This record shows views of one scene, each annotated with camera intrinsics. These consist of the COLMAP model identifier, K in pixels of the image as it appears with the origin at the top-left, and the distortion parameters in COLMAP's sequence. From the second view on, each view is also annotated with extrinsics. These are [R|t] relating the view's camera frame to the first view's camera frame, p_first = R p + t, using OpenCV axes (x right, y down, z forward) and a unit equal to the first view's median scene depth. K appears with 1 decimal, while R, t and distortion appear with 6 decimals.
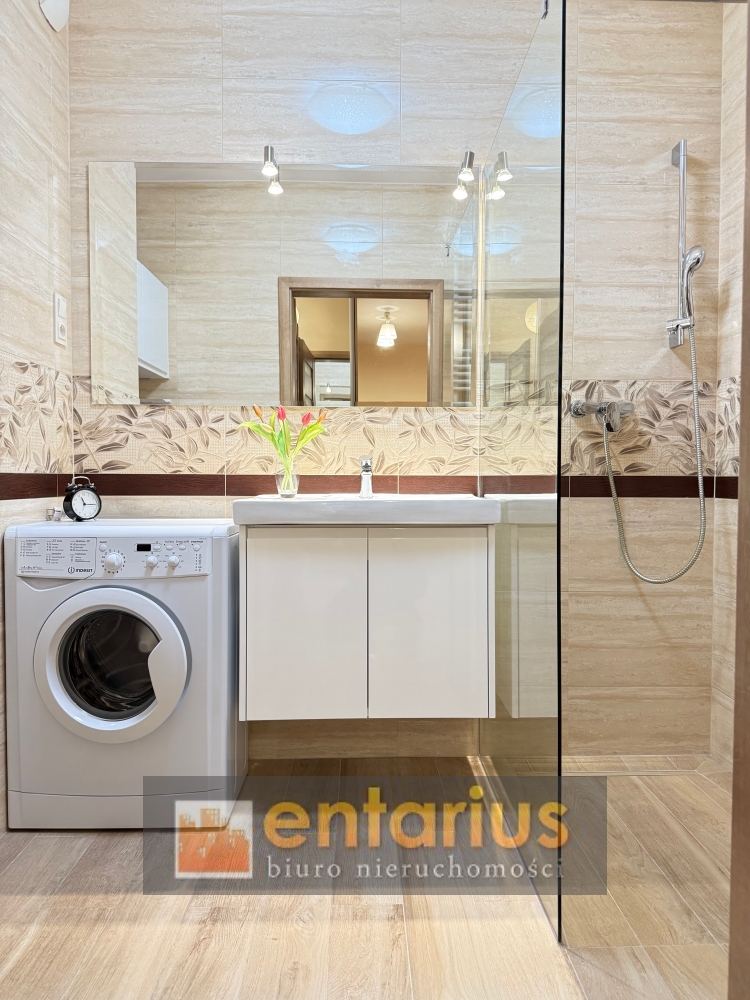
lens RADIAL K [[699.4, 0, 377.7], [0, 699.4, 495.4], [0, 0, 1]] dist [0.121619, -0.189240]
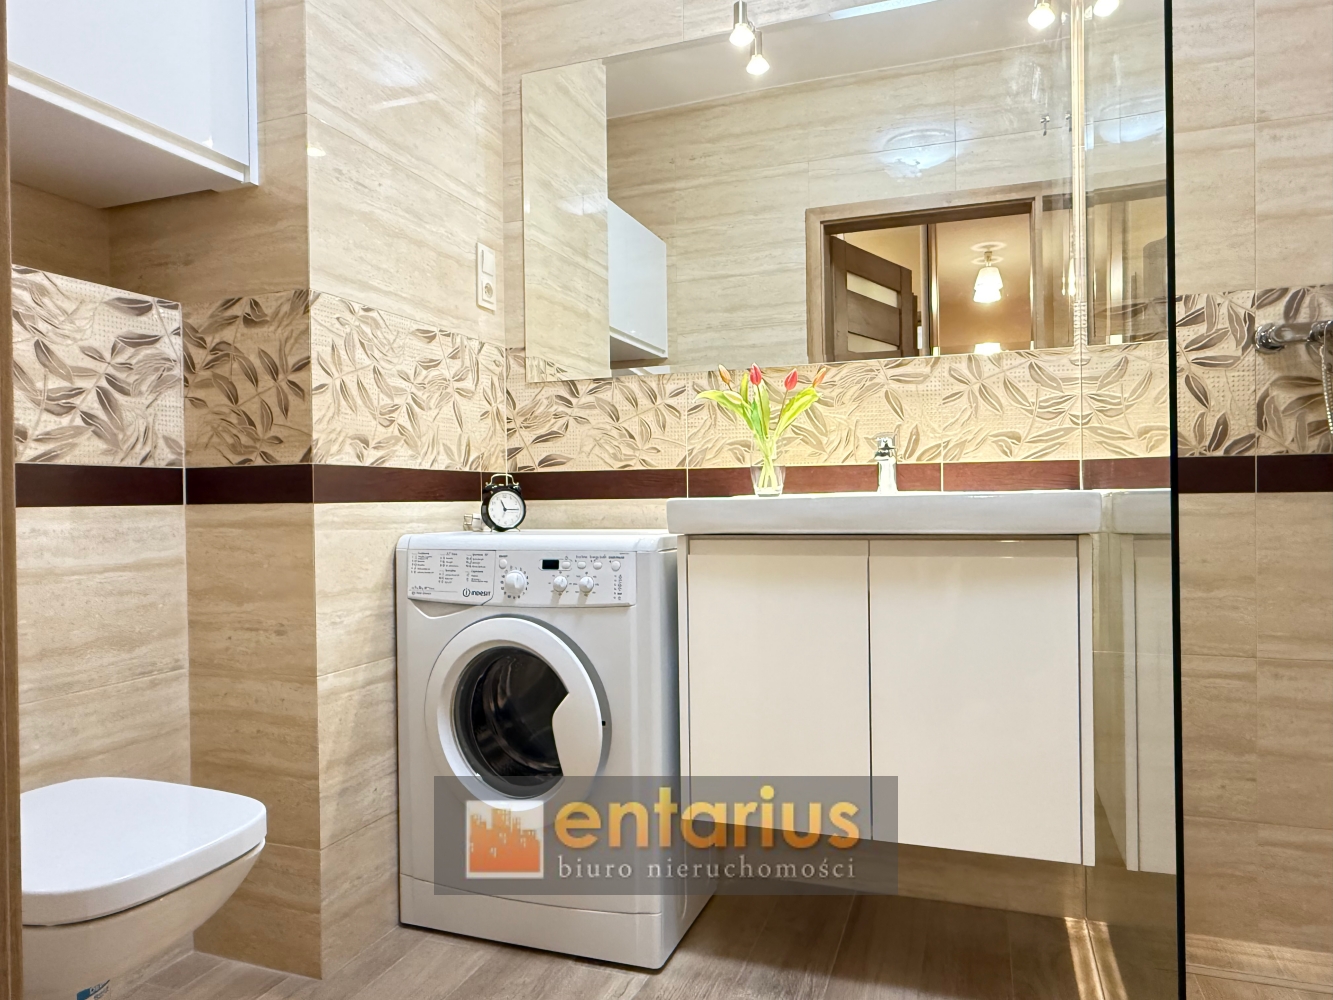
lens RADIAL K [[884.8, 0, 664.0], [0, 884.8, 504.3], [0, 0, 1]] dist [-0.005069, 0.006439]
pose [[0.929853, -0.012208, -0.367728, 0.090619], [0.004989, 0.999776, -0.020577, 0.025021], [0.367897, 0.017299, 0.929706, 0.157997]]
